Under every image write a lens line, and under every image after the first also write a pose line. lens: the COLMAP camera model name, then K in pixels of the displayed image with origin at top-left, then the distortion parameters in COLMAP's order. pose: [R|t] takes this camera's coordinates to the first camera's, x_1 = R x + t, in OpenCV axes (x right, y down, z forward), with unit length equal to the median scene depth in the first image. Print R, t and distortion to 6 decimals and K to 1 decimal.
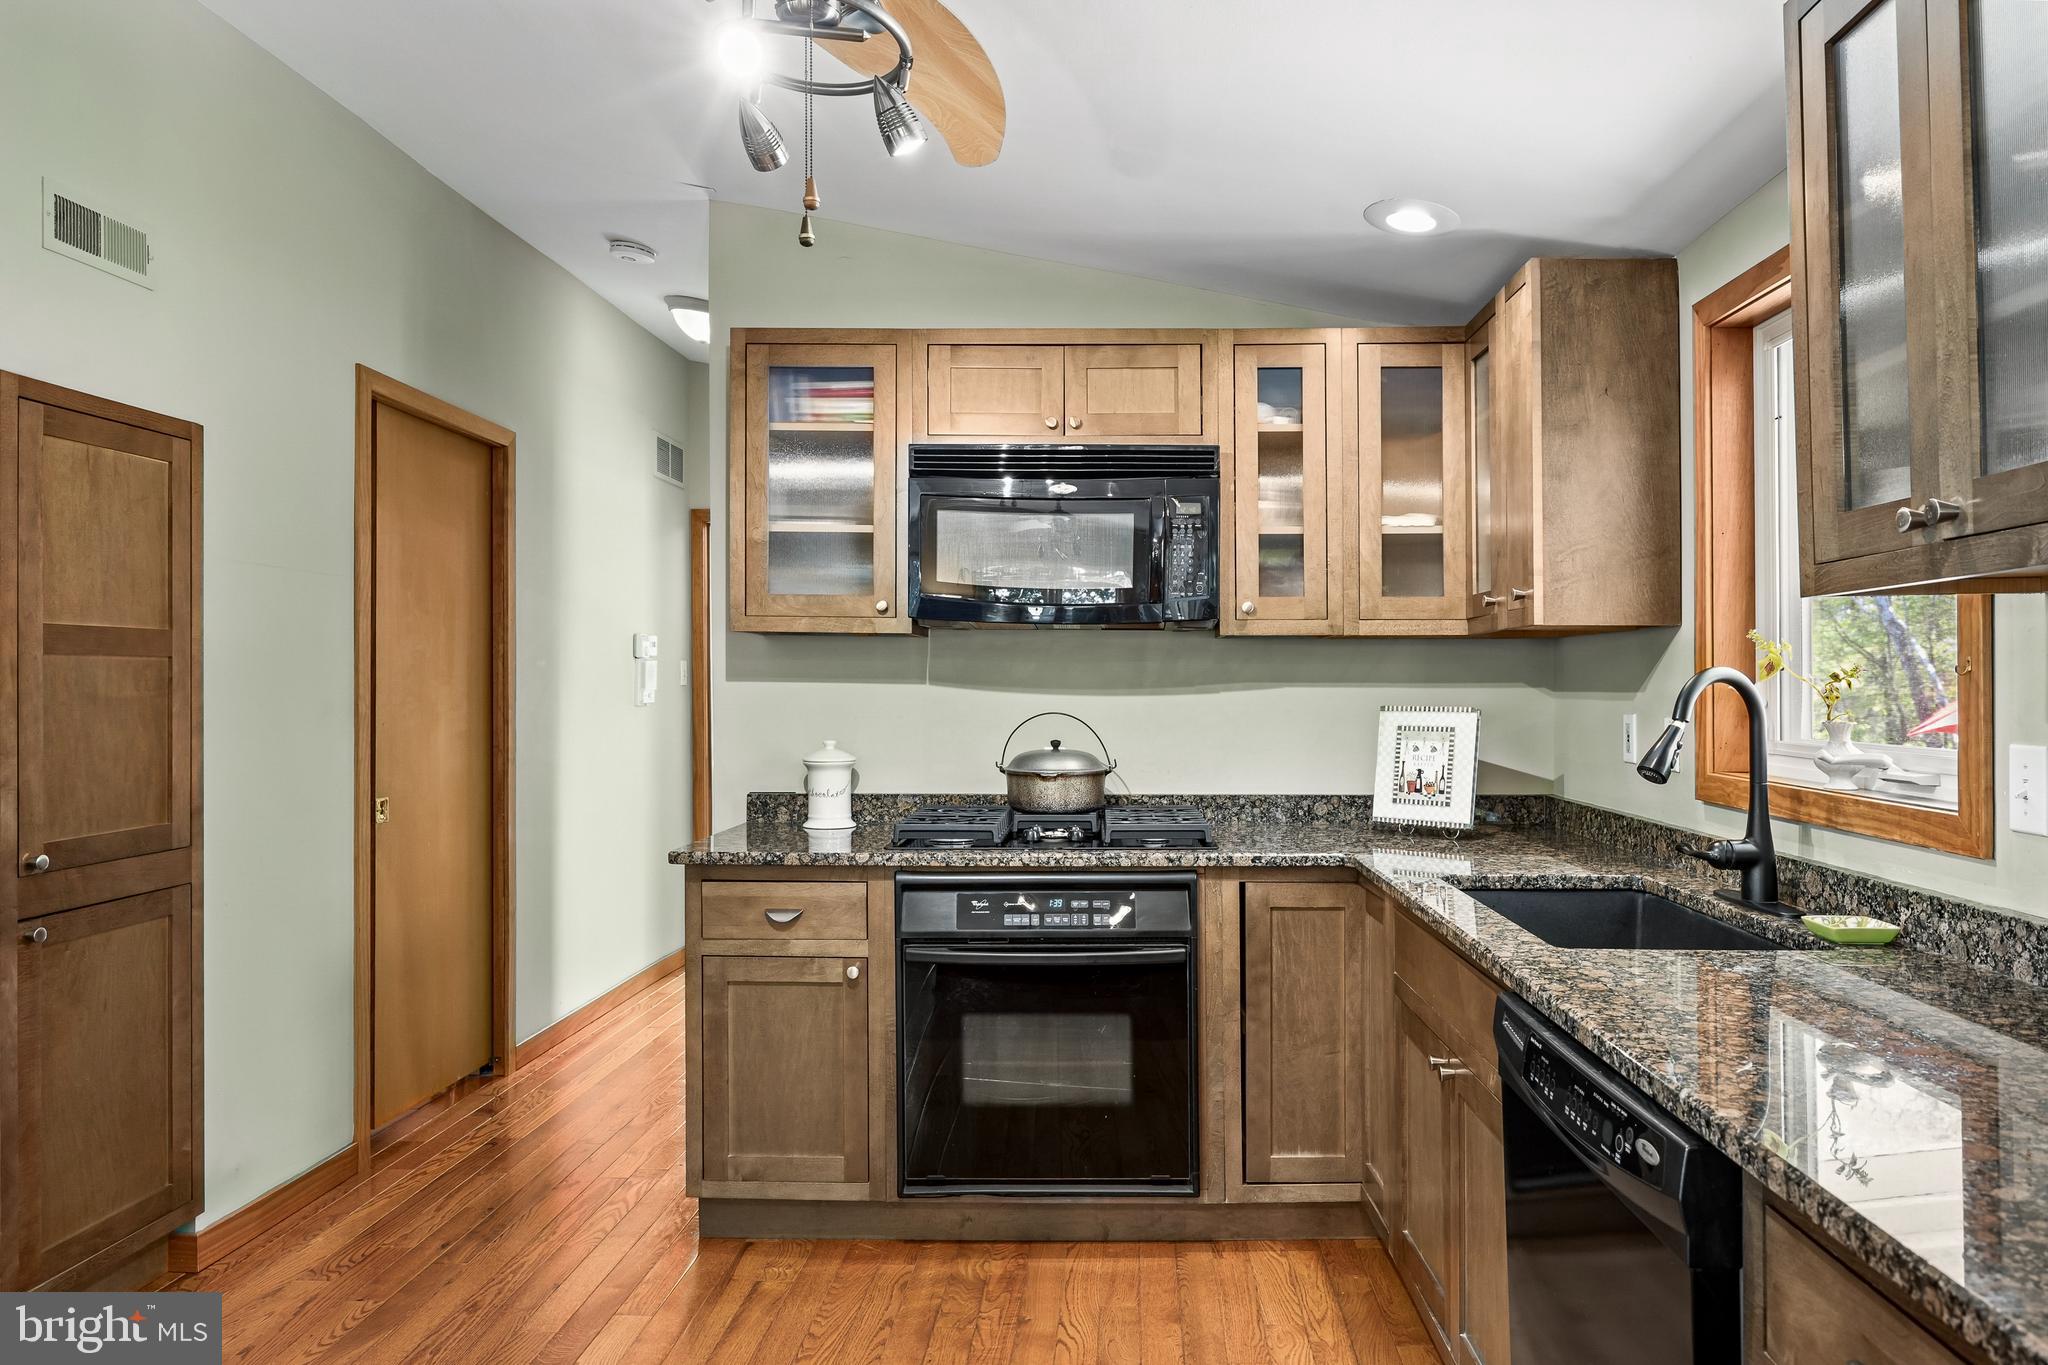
lens RADIAL K [[1359.8, 0, 1097.9], [0, 1359.8, 668.6], [0, 0, 1]] dist [-0.000935, 0.000544]
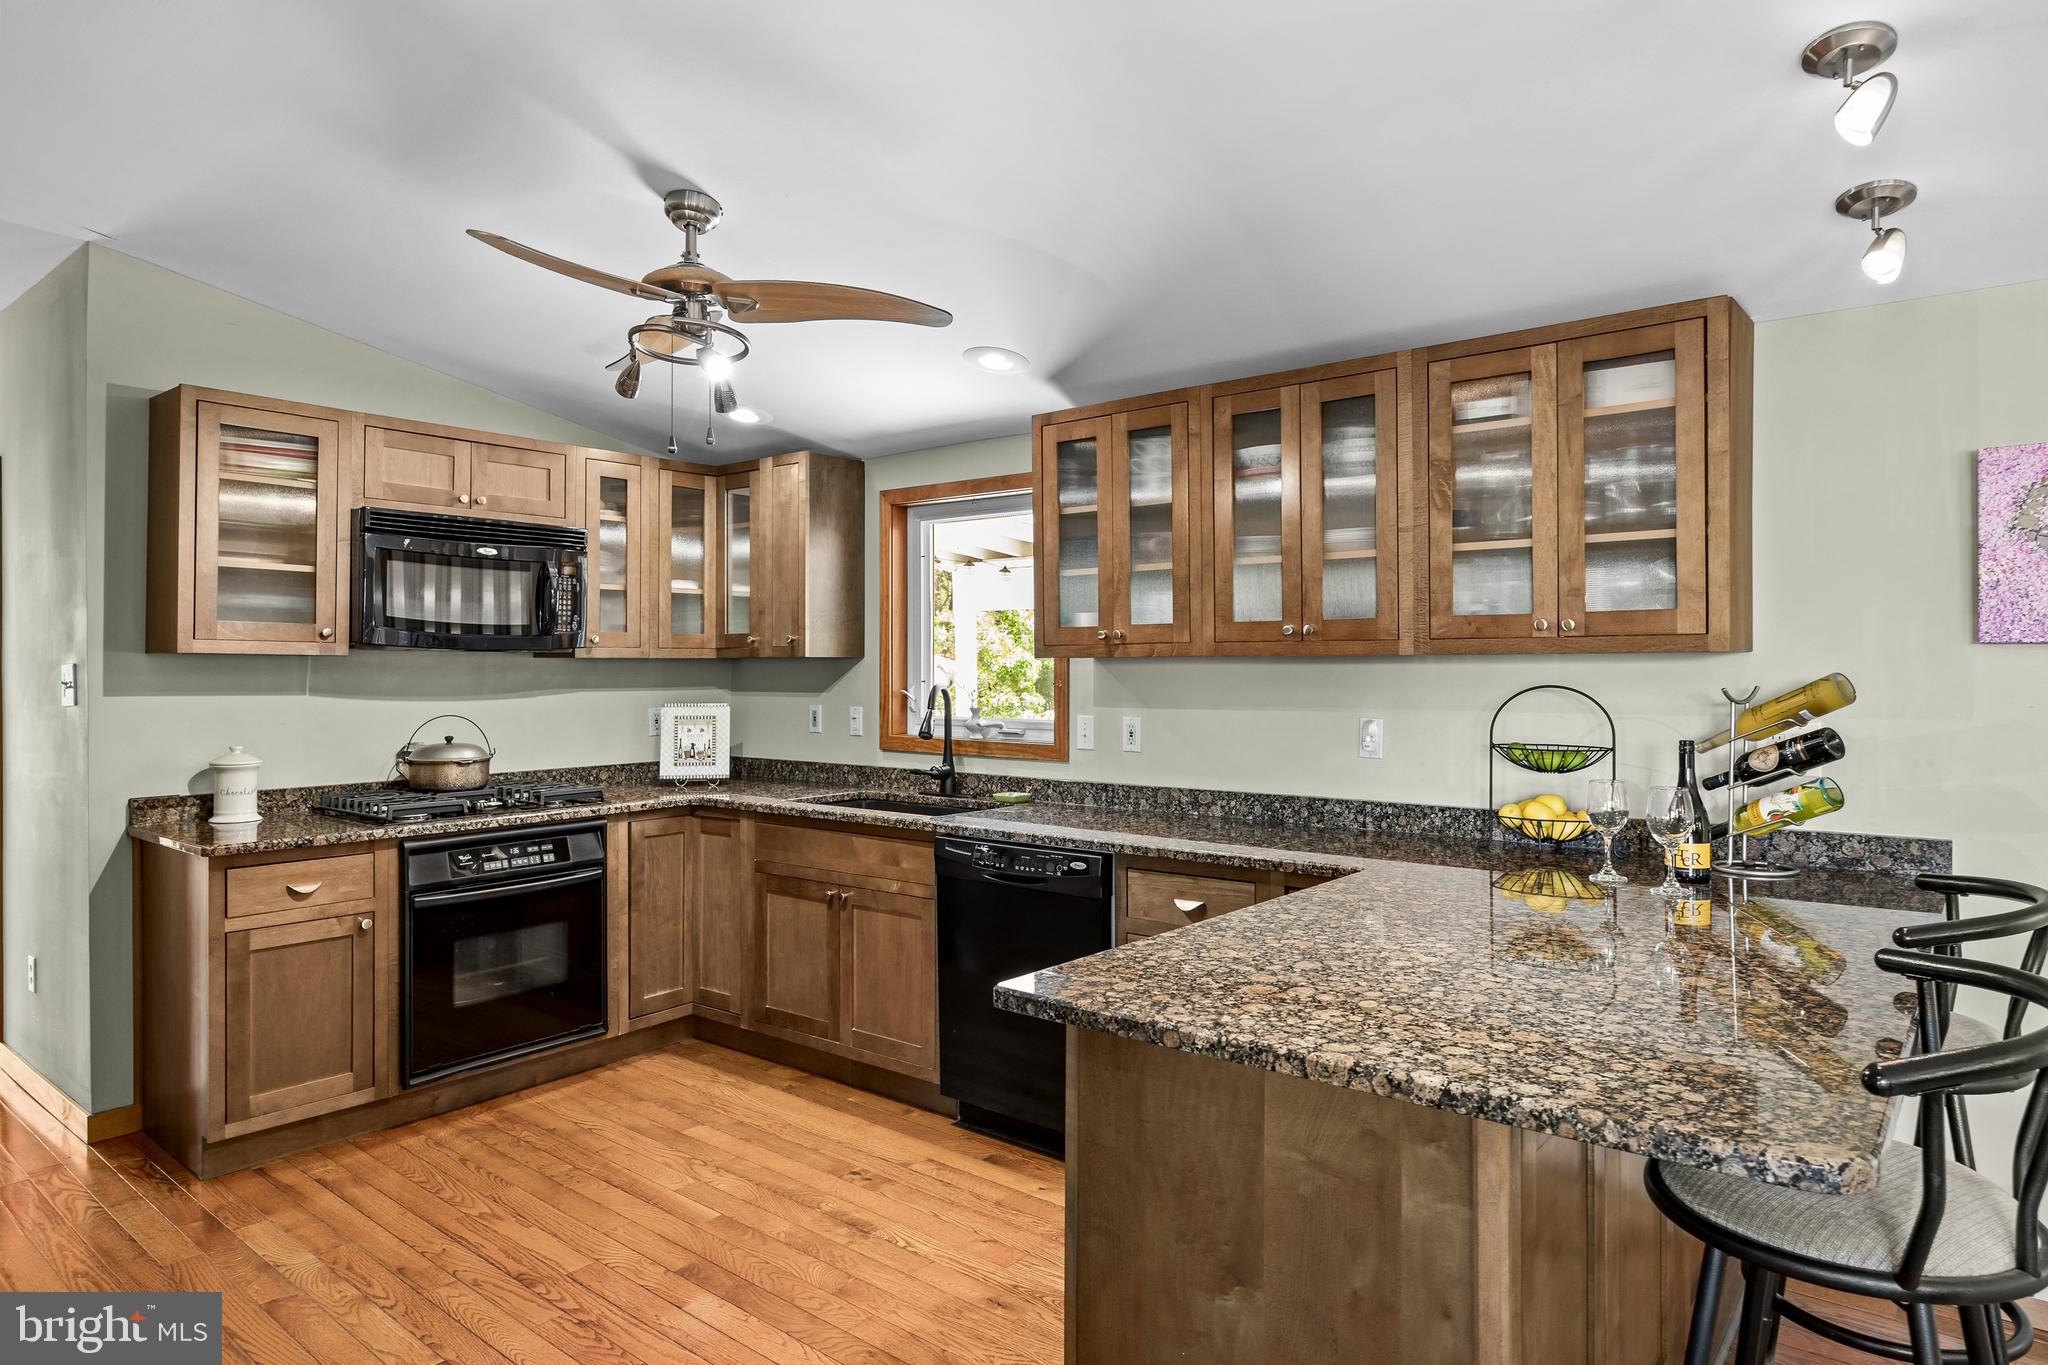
lens RADIAL K [[1193.7, 0, 1029.3], [0, 1193.7, 654.8], [0, 0, 1]] dist [0.000721, -0.000492]
pose [[0.615740, 0.006213, 0.787925, -0.673636], [-0.006035, 0.999977, -0.003169, -0.029277], [-0.787926, -0.002804, 0.615763, -0.178284]]
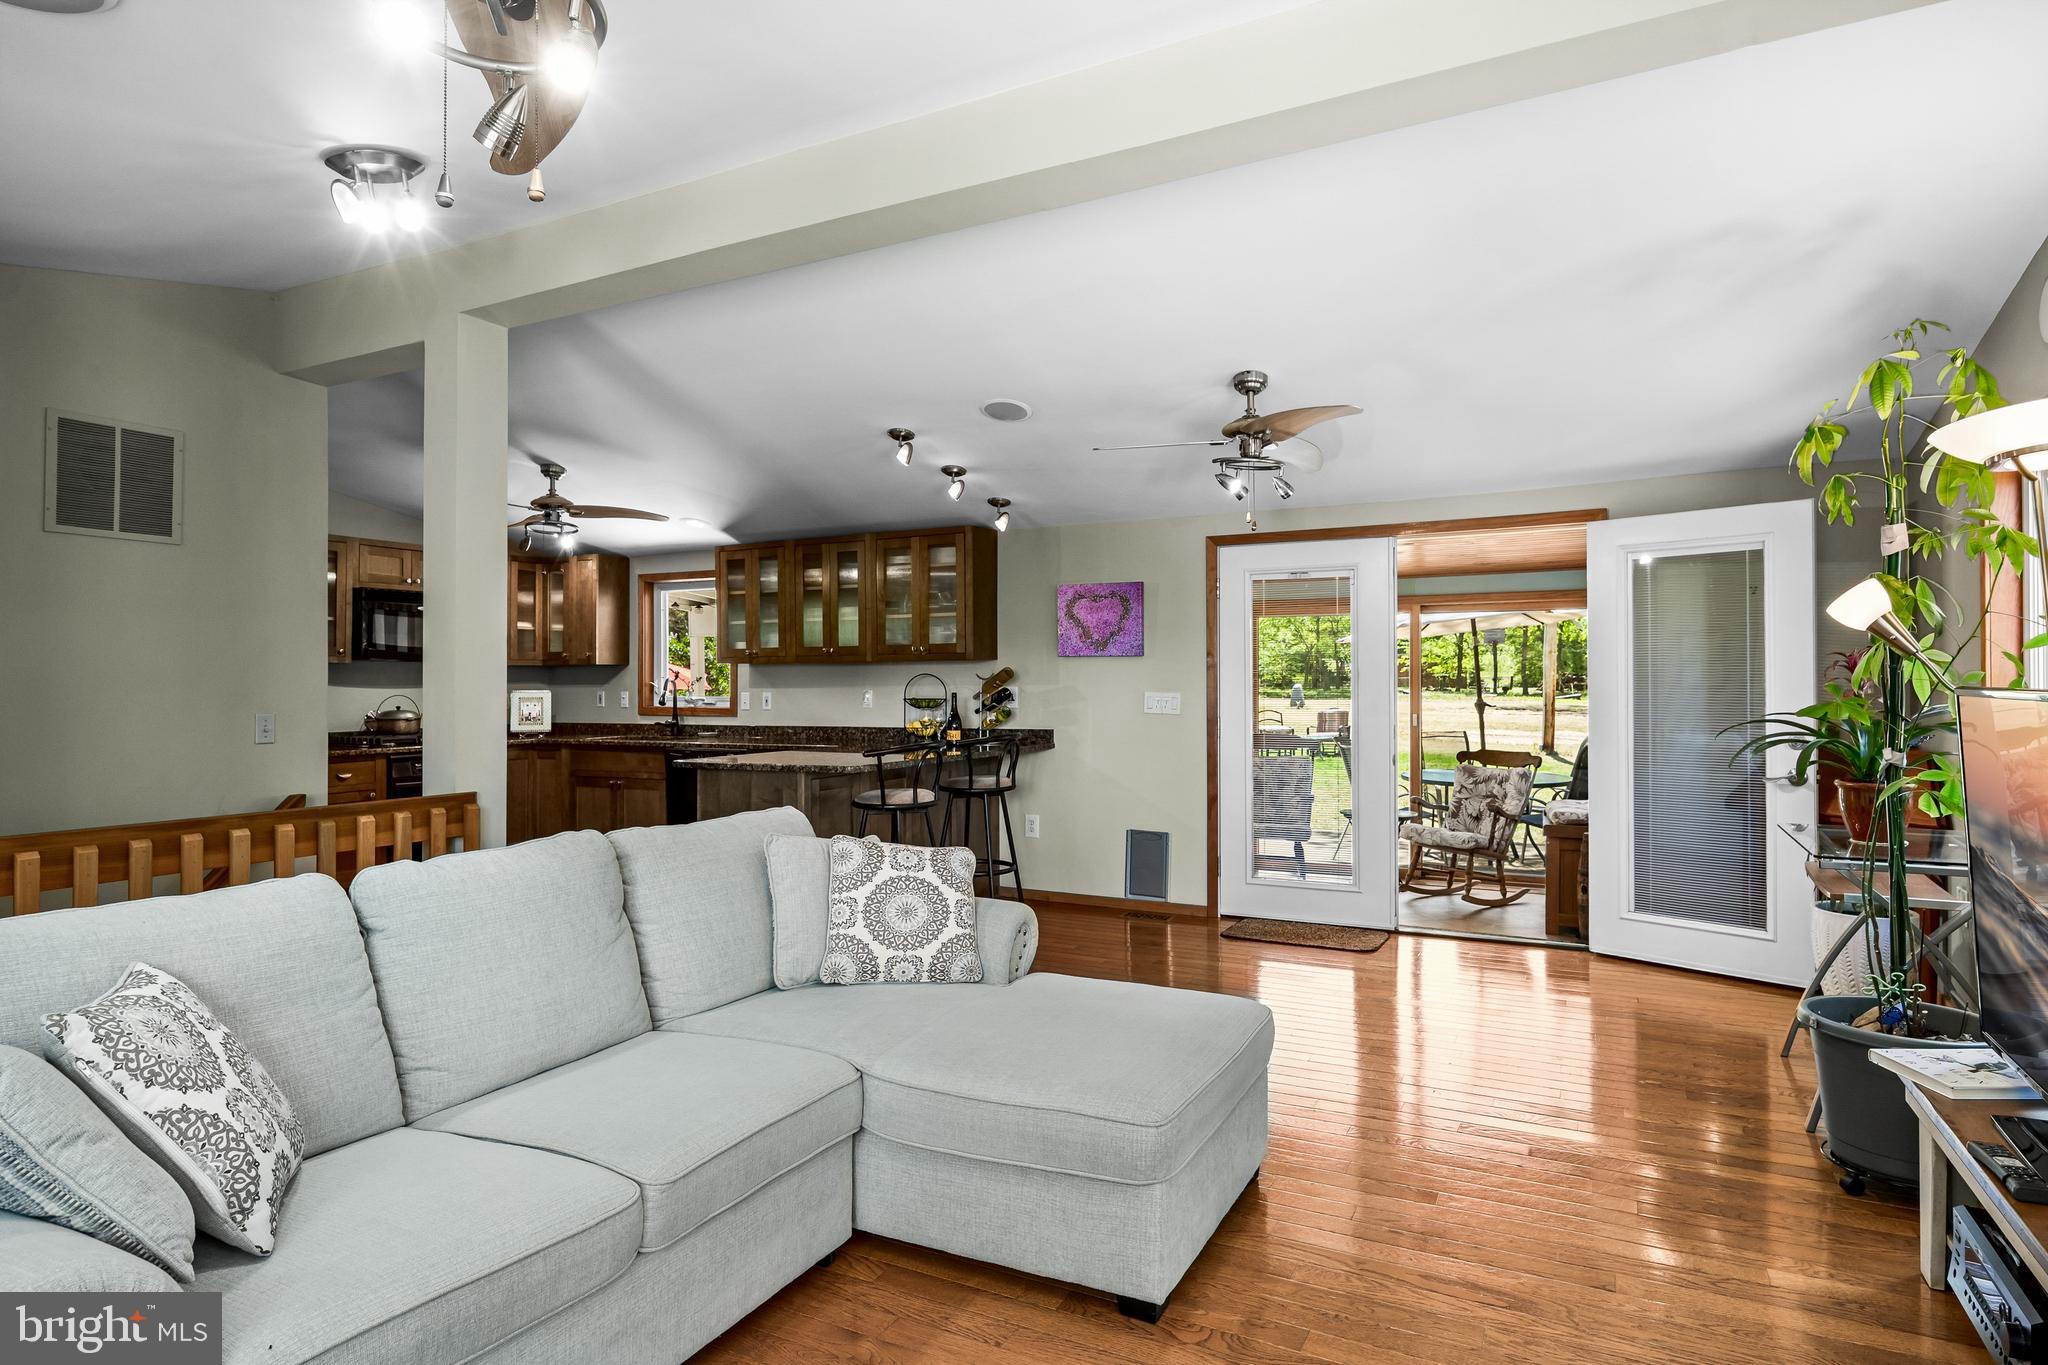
lens RADIAL K [[1131.6, 0, 1015.2], [0, 1131.6, 664.3], [0, 0, 1]] dist [-0.000479, -0.000143]
pose [[0.452331, 0.009117, 0.891803, -1.547216], [-0.003145, 0.999958, -0.008628, -0.010630], [-0.891844, 0.001098, 0.452341, -1.068622]]
